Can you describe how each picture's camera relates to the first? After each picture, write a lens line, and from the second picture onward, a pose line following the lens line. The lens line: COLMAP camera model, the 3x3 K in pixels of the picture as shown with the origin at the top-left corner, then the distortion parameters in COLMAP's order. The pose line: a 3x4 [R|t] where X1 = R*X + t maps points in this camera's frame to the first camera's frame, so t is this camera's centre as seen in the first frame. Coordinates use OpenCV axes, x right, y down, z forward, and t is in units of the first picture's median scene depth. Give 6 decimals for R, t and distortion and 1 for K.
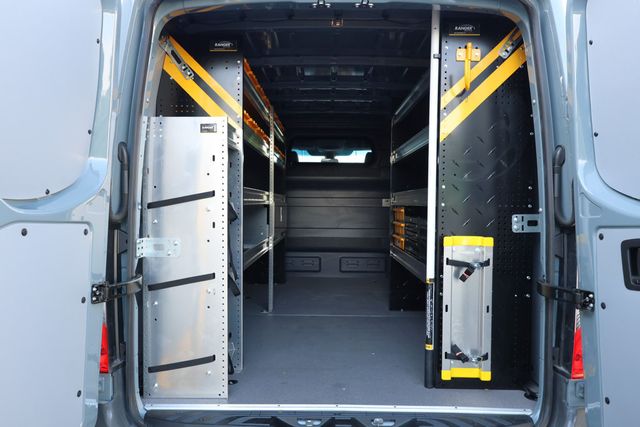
lens RADIAL K [[487.4, 0, 320.0], [0, 487.4, 213.5], [0, 0, 1]] dist [0.008014, 0.001241]
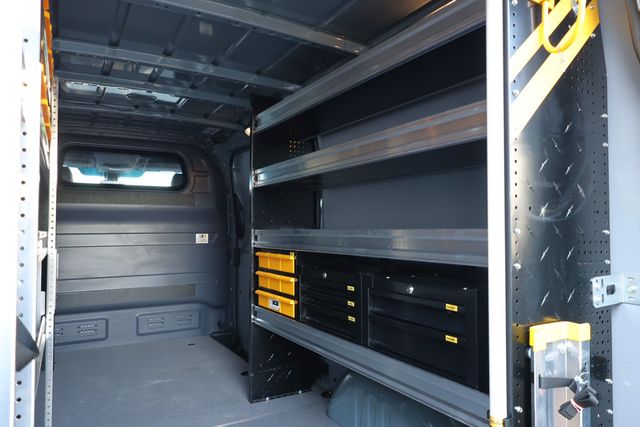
lens RADIAL K [[448.5, 0, 320.0], [0, 448.5, 213.5], [0, 0, 1]] dist [0.006009, 0.000552]
pose [[0.860741, 0.006926, 0.508997, -0.094321], [0.021823, 0.998486, -0.050490, -0.031130], [-0.508576, 0.054567, 0.859286, 0.396926]]
